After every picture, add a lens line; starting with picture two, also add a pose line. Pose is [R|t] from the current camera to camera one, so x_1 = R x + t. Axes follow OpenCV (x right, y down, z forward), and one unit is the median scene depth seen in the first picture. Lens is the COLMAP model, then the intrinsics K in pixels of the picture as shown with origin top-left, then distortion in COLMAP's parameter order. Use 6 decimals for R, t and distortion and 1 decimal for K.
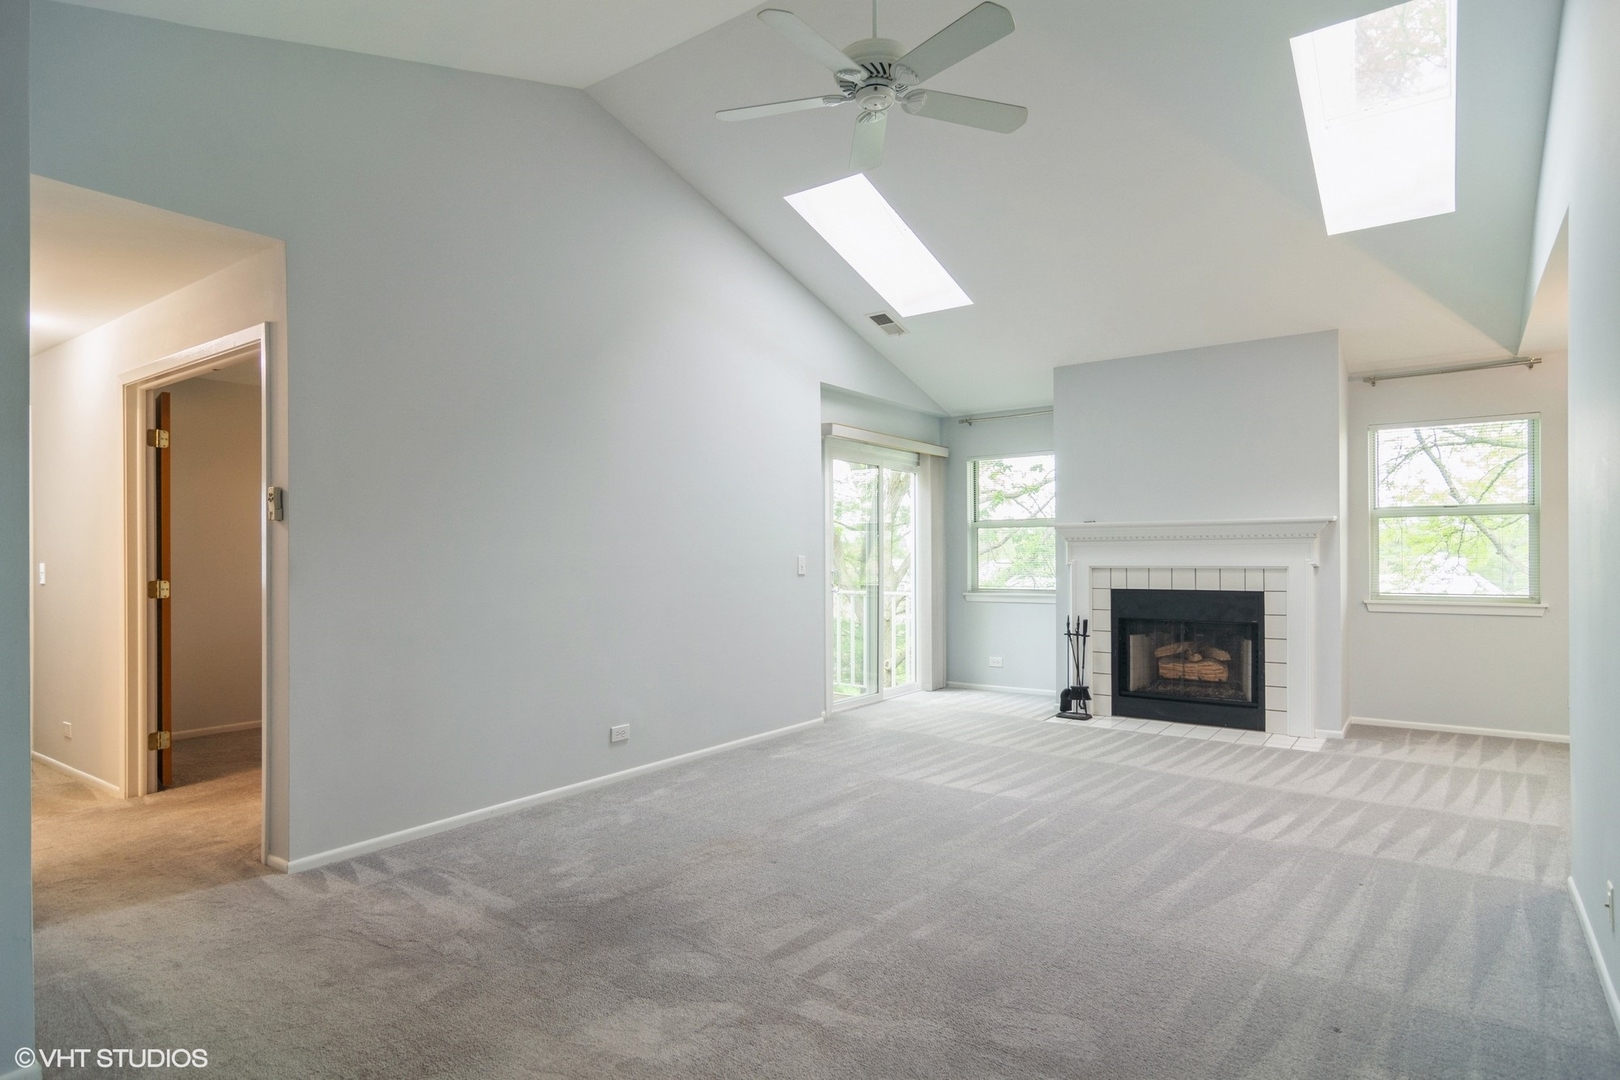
lens RADIAL K [[873.5, 0, 825.3], [0, 873.5, 558.9], [0, 0, 1]] dist [-0.000839, 0.001813]
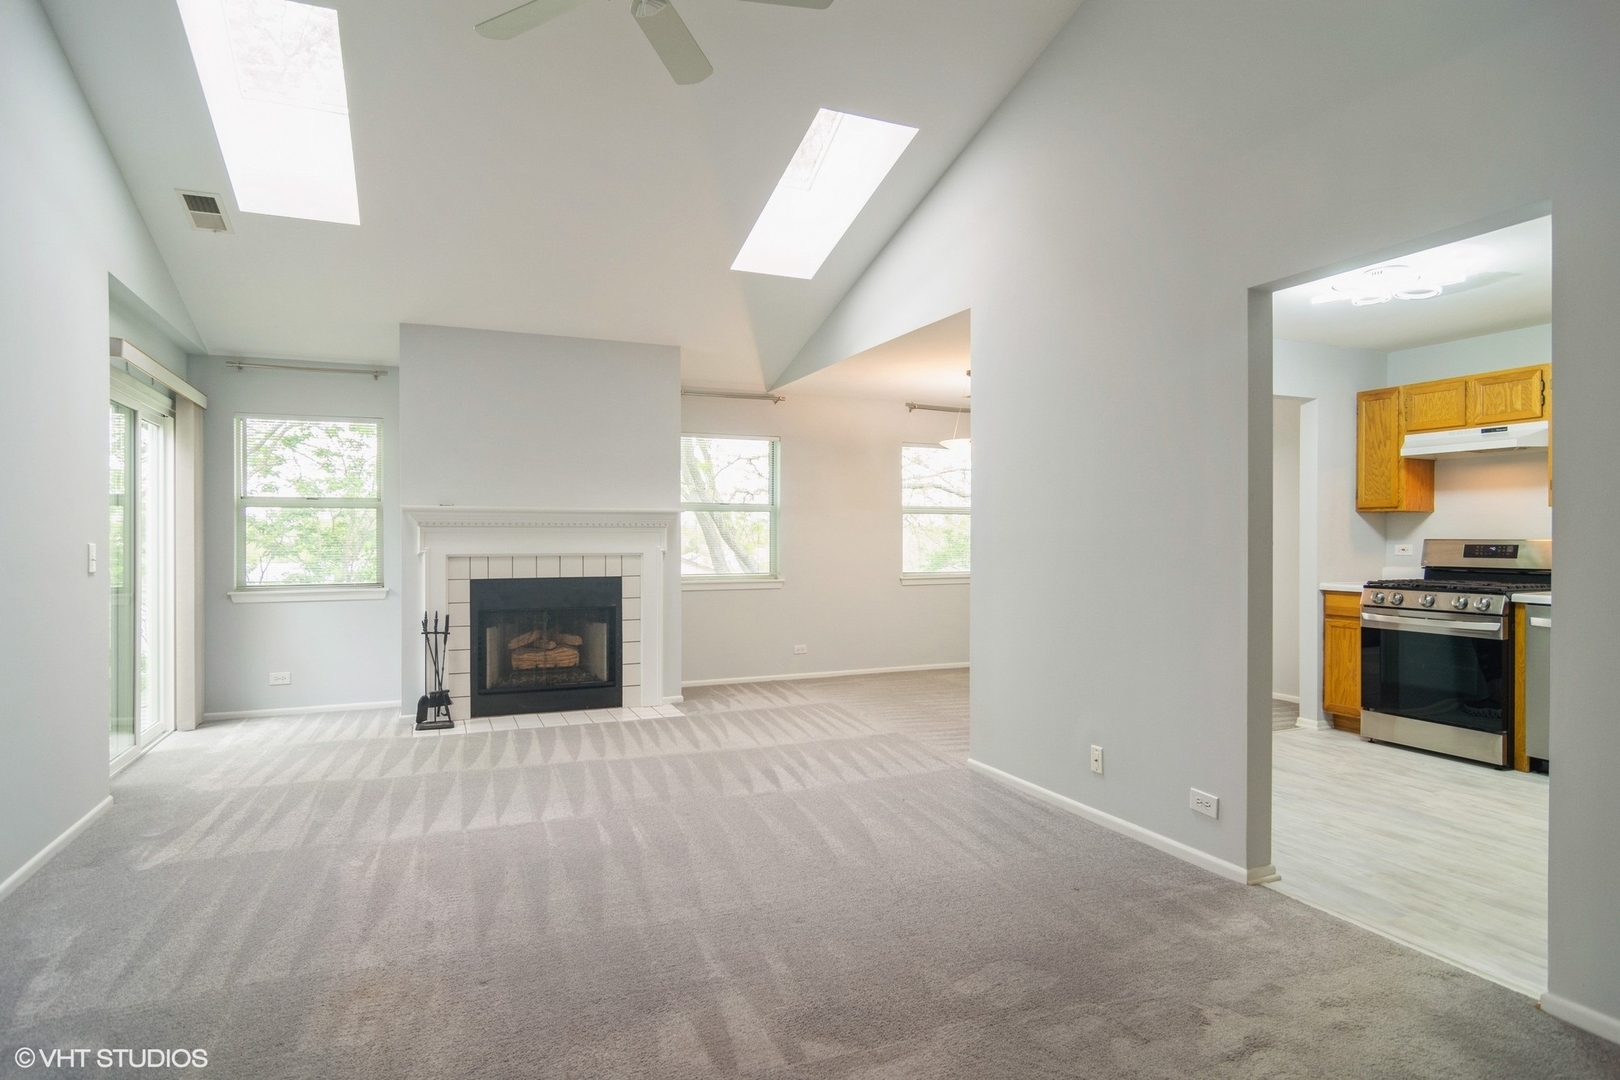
lens RADIAL K [[873.5, 0, 838.0], [0, 873.5, 541.1], [0, 0, 1]] dist [-0.000839, 0.001813]
pose [[0.521579, 0.002962, 0.853198, -0.280017], [0.002373, 0.999985, -0.004922, -0.000312], [-0.853200, 0.004591, 0.521564, 0.217945]]
